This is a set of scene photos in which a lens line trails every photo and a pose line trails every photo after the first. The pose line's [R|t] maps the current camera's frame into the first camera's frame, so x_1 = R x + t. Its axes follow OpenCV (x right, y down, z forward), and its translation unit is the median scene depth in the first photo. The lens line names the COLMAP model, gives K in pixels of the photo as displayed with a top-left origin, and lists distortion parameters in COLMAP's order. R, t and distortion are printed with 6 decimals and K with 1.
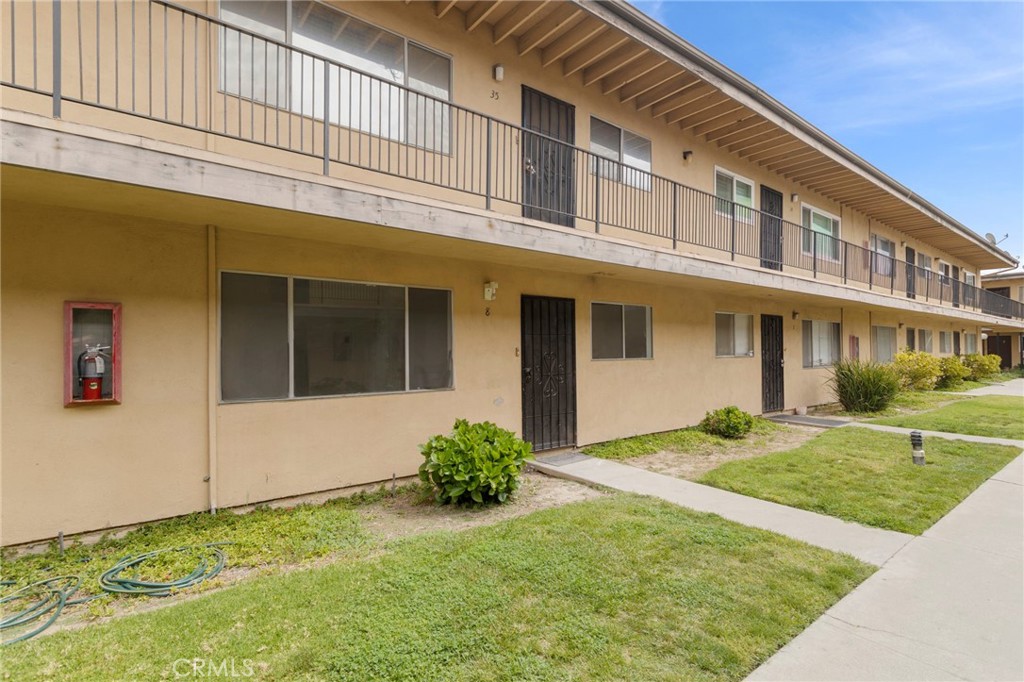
lens RADIAL K [[488.7, 0, 506.7], [0, 488.7, 344.0], [0, 0, 1]] dist [0.001400, 0.001613]
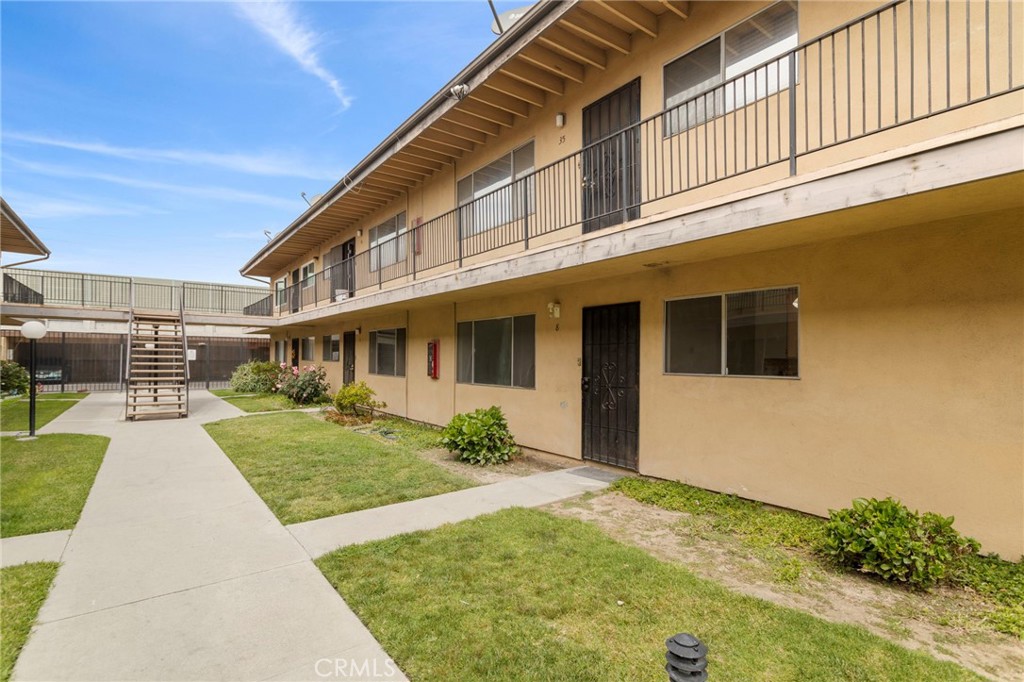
lens RADIAL K [[488.7, 0, 506.8], [0, 488.7, 348.2], [0, 0, 1]] dist [0.001400, 0.001613]
pose [[-0.012517, -0.013631, -0.999829, 1.078276], [0.009520, 0.999860, -0.013751, -0.000035], [0.999876, -0.009690, -0.012386, 0.840622]]
